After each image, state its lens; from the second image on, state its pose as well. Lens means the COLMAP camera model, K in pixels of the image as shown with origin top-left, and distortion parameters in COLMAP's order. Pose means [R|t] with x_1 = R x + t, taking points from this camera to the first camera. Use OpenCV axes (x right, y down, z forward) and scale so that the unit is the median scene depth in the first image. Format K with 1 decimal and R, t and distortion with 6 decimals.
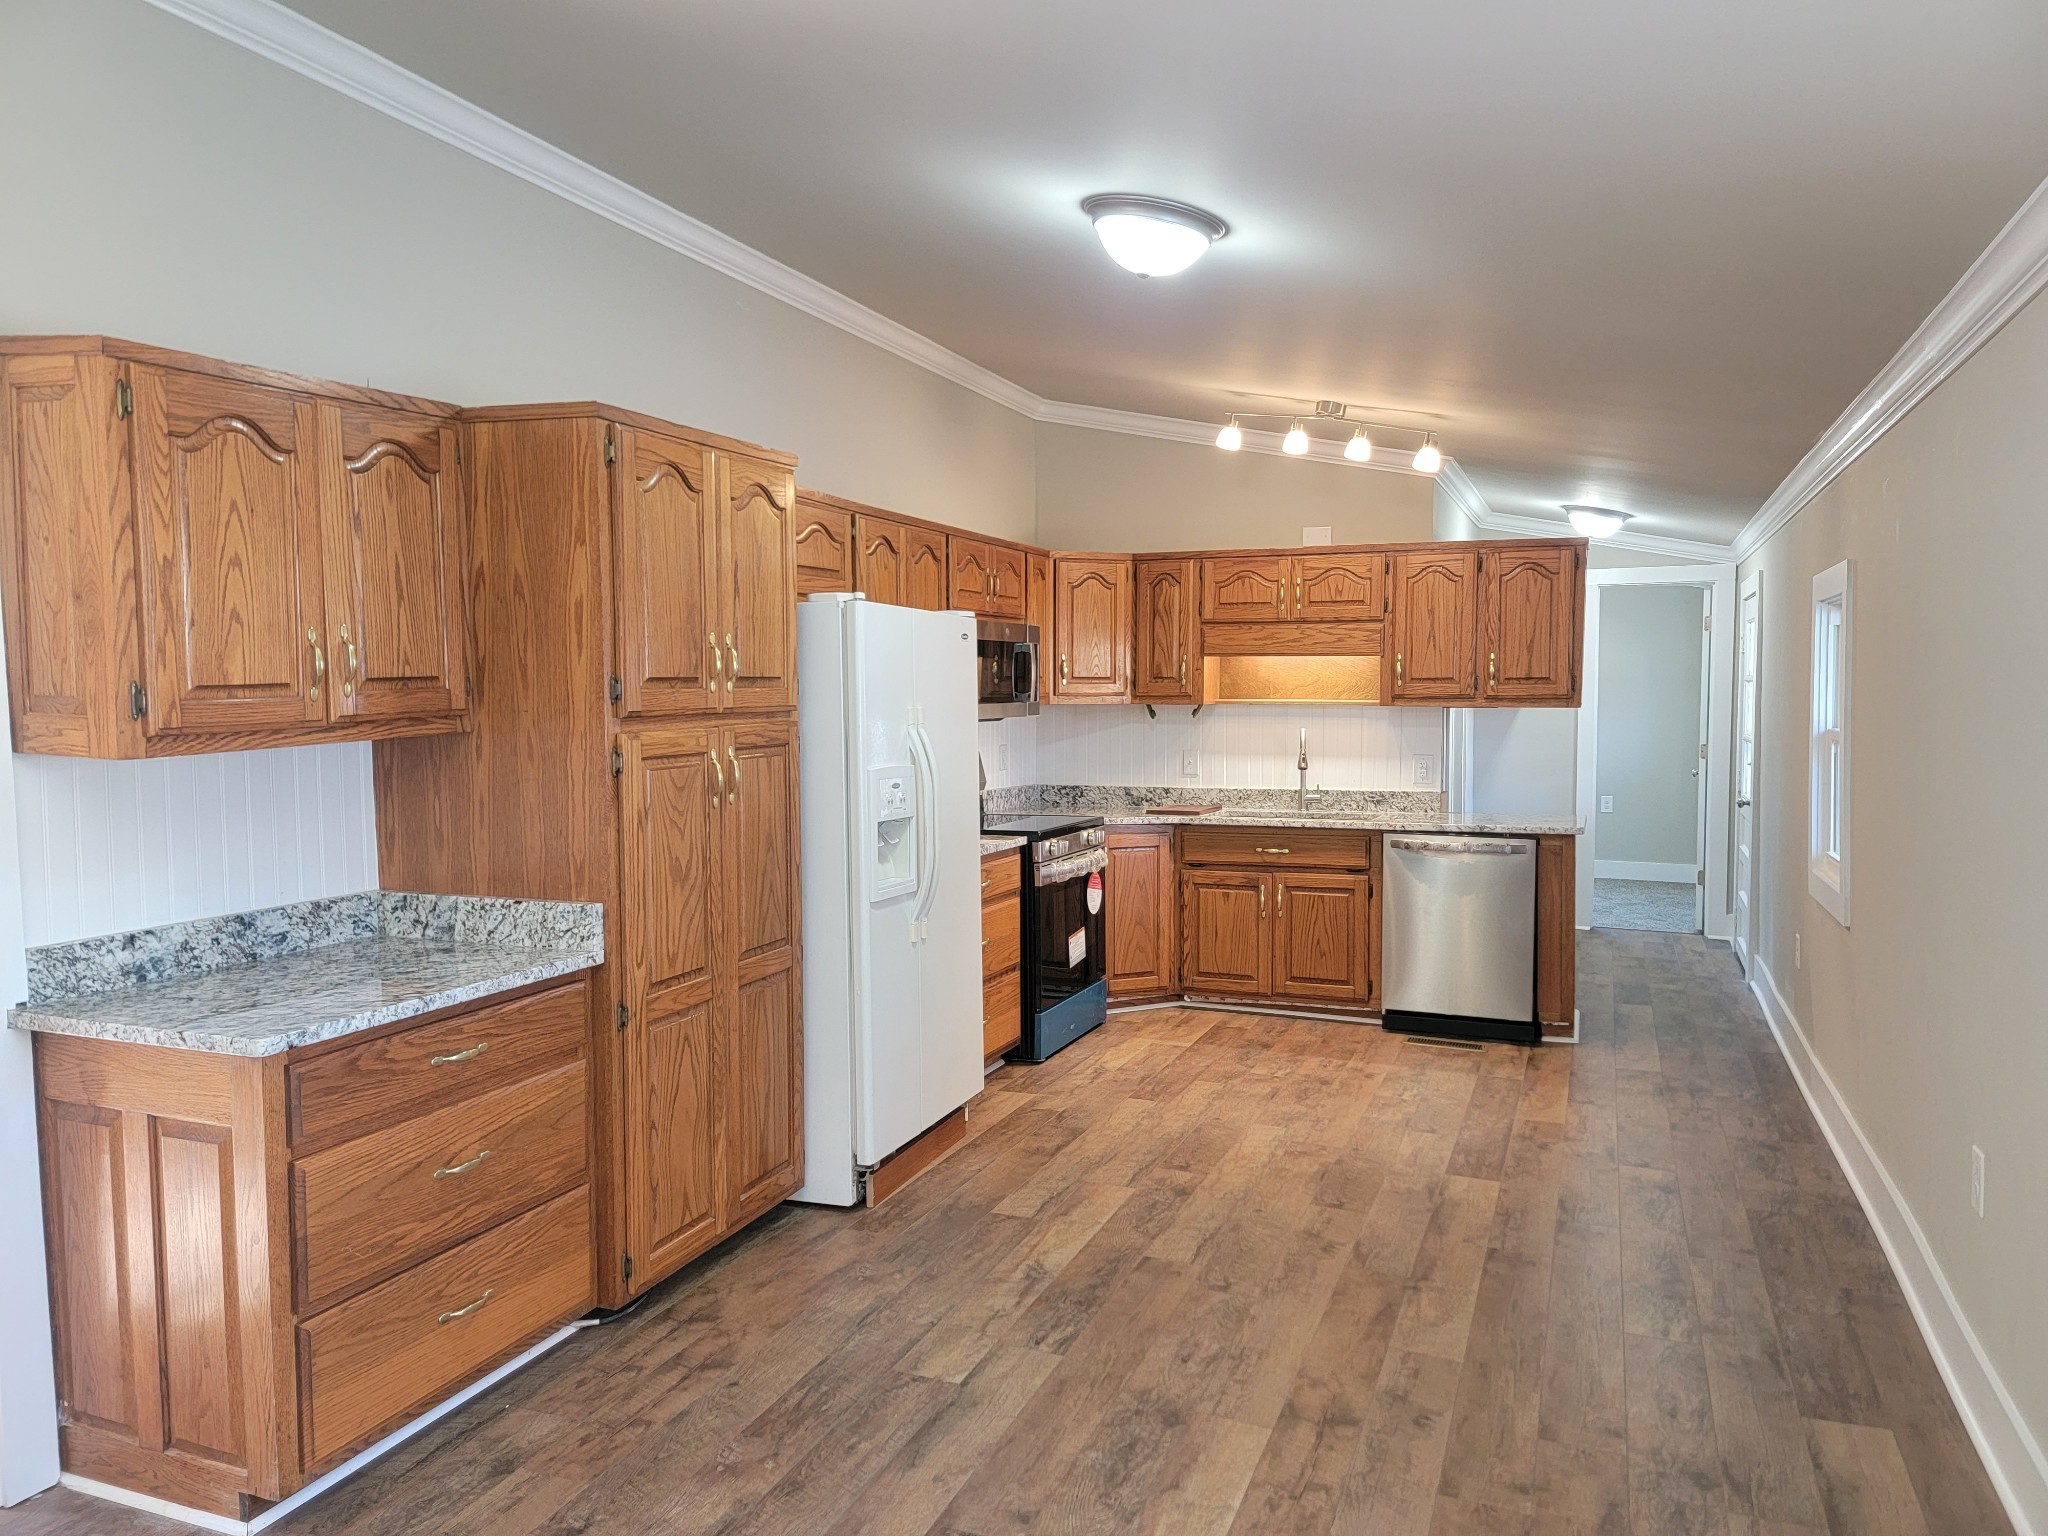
lens RADIAL K [[1383.6, 0, 1026.3], [0, 1383.6, 770.2], [0, 0, 1]] dist [0.003239, -0.007692]
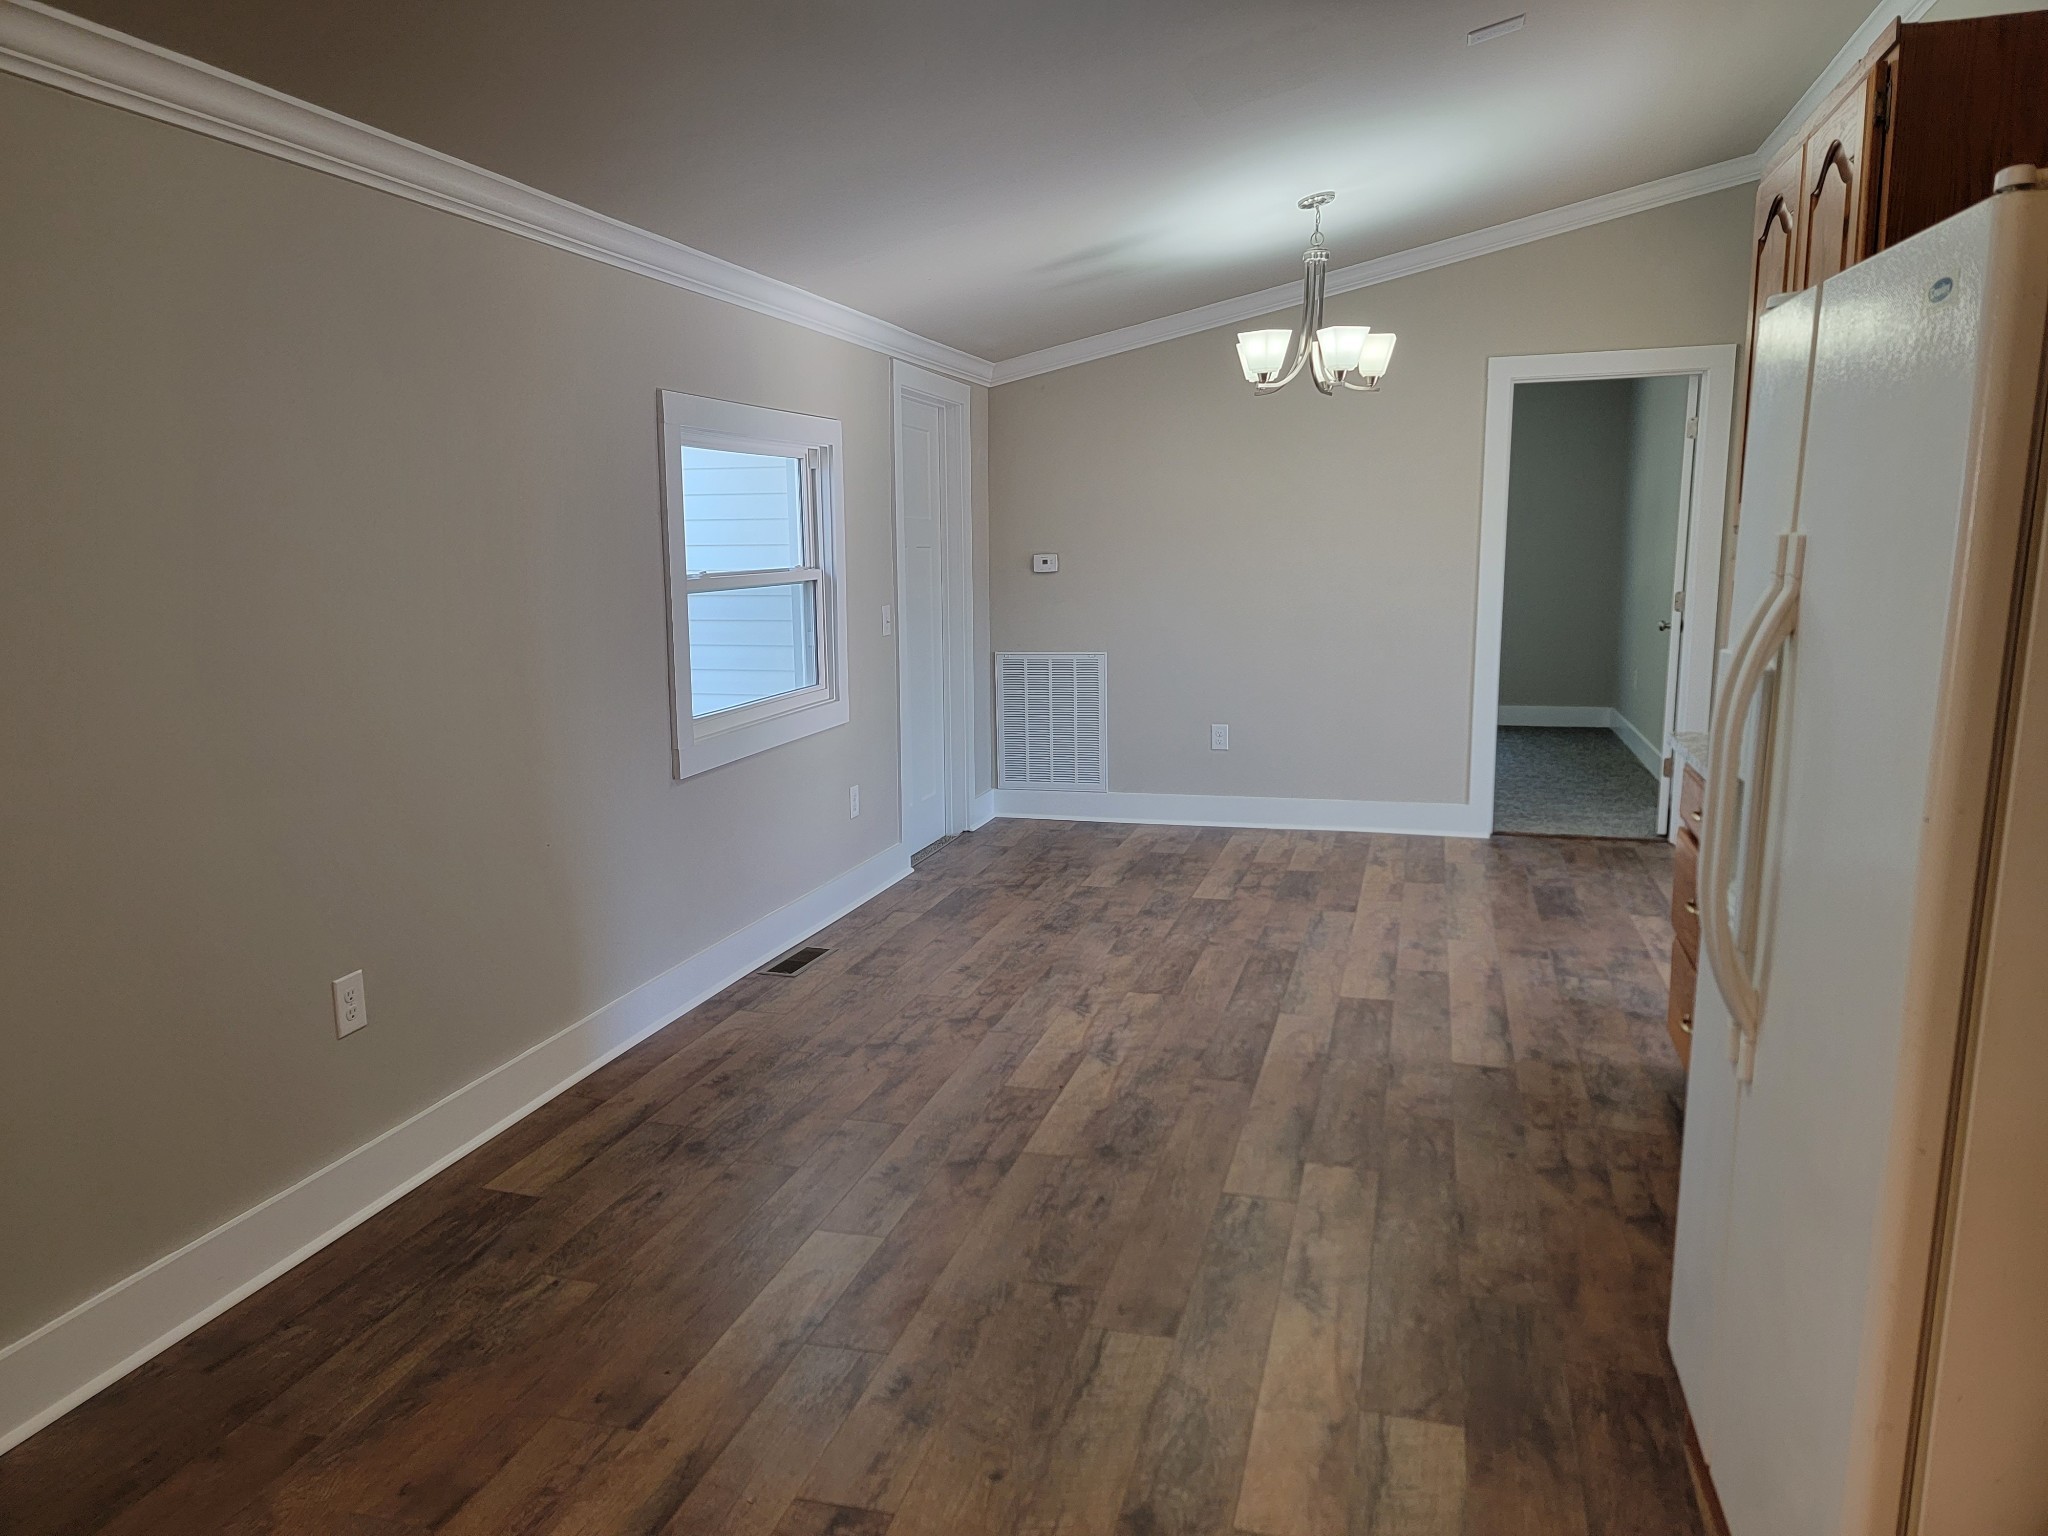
lens RADIAL K [[1383.6, 0, 1022.9], [0, 1383.6, 772.9], [0, 0, 1]] dist [0.003239, -0.007692]
pose [[-0.993922, 0.041246, -0.102071, 0.266185], [0.016976, 0.973495, 0.228076, -0.101841], [0.108773, 0.224957, -0.968278, 1.938433]]
